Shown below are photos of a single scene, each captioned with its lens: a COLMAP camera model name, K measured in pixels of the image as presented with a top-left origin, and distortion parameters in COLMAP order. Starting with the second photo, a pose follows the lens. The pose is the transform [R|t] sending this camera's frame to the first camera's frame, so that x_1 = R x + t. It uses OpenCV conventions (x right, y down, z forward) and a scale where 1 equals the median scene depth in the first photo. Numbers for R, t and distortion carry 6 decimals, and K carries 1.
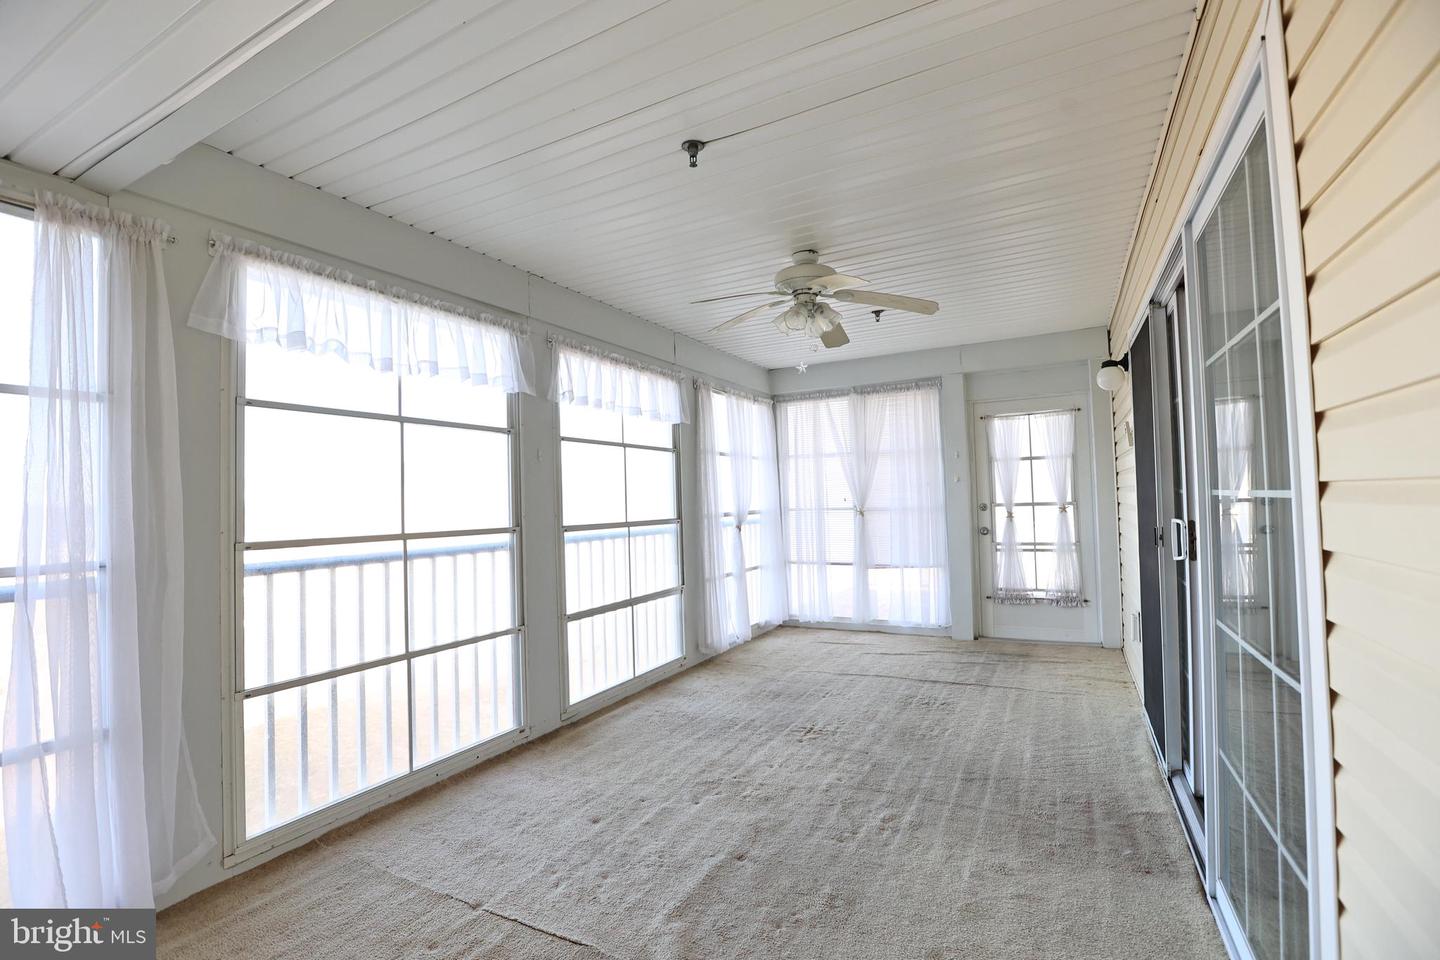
lens RADIAL K [[658.2, 0, 711.8], [0, 658.2, 477.4], [0, 0, 1]] dist [-0.046847, 0.015934]
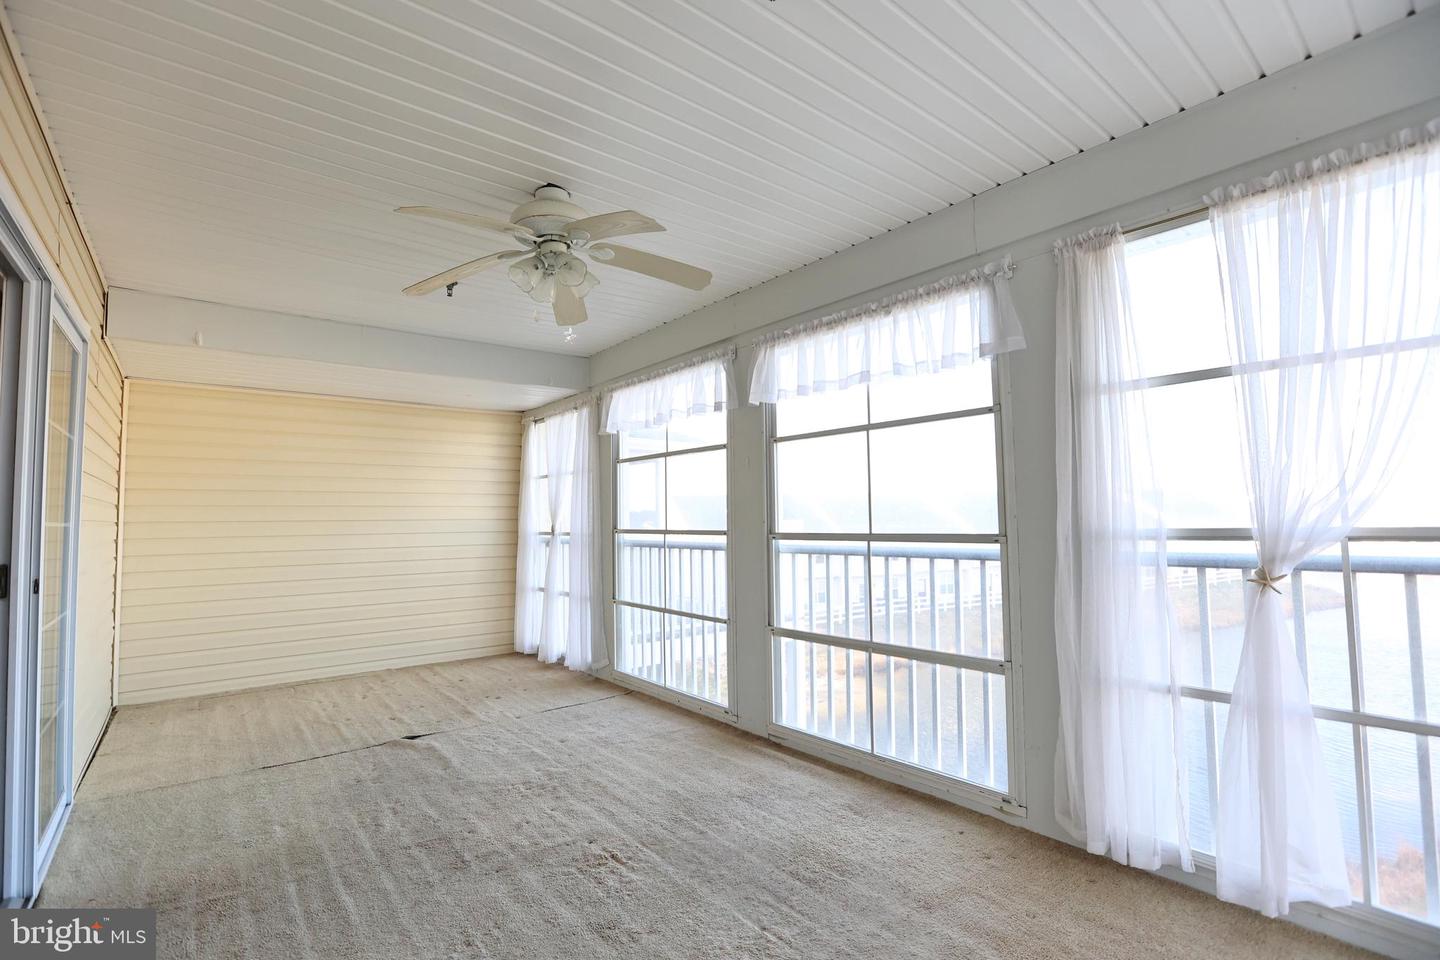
lens RADIAL K [[658.2, 0, 719.7], [0, 658.2, 484.3], [0, 0, 1]] dist [-0.046847, 0.015934]
pose [[-0.379753, -0.009120, -0.925043, 0.632459], [0.064107, 0.997288, -0.036150, 0.030005], [0.922864, -0.073030, -0.378139, 1.194213]]
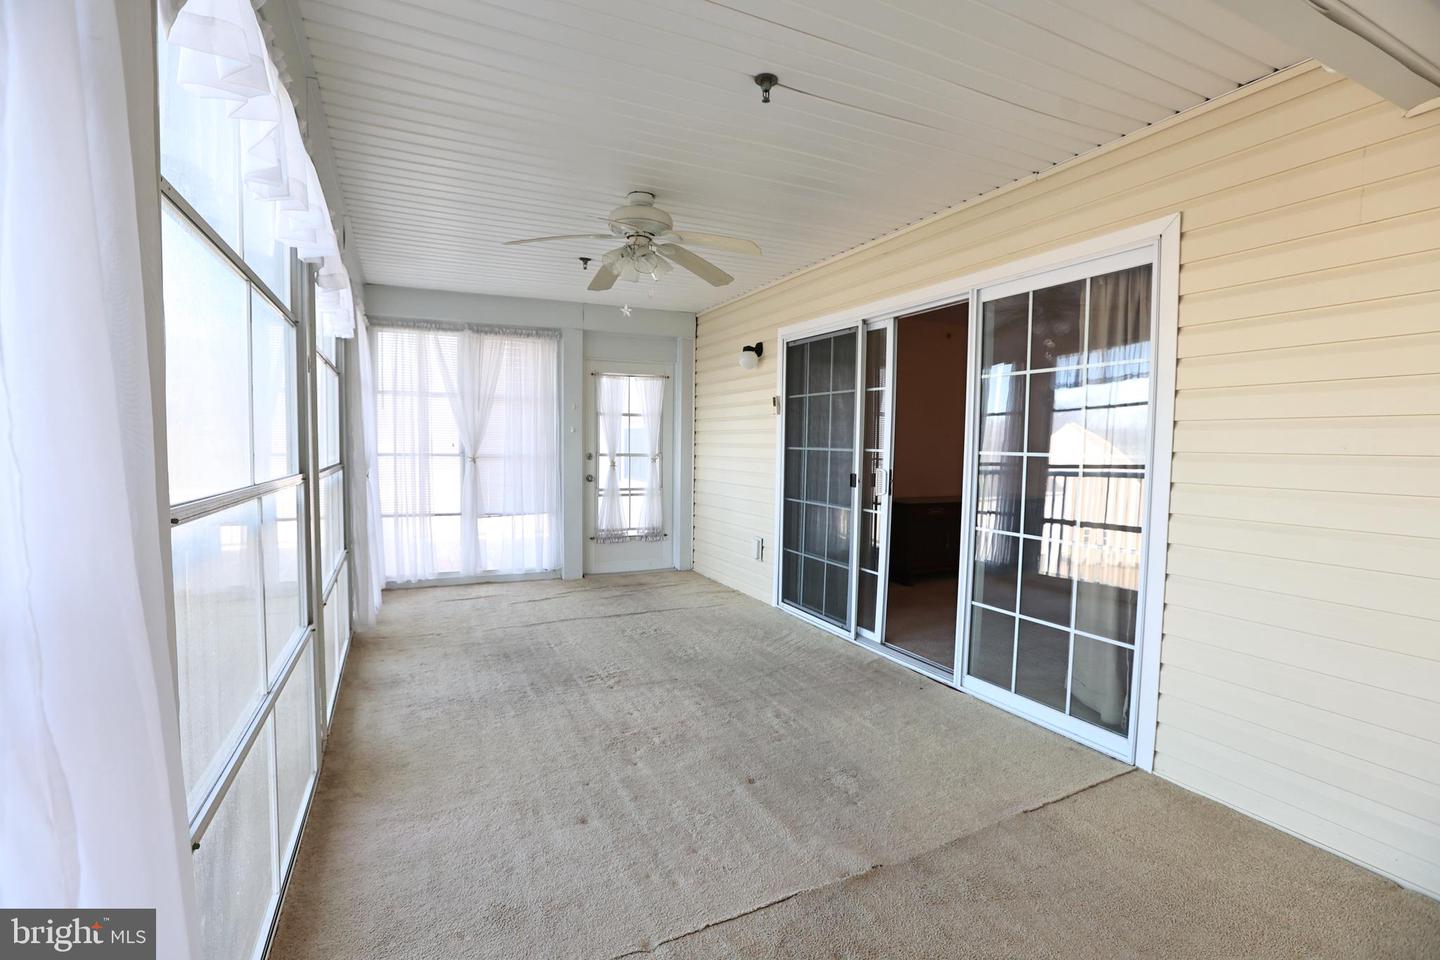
lens RADIAL K [[658.2, 0, 713.9], [0, 658.2, 471.1], [0, 0, 1]] dist [-0.046847, 0.015934]
pose [[0.595080, 0.004453, 0.803654, -0.477177], [-0.057782, 0.997634, 0.037258, 0.023662], [-0.801587, -0.068609, 0.593929, 0.251835]]
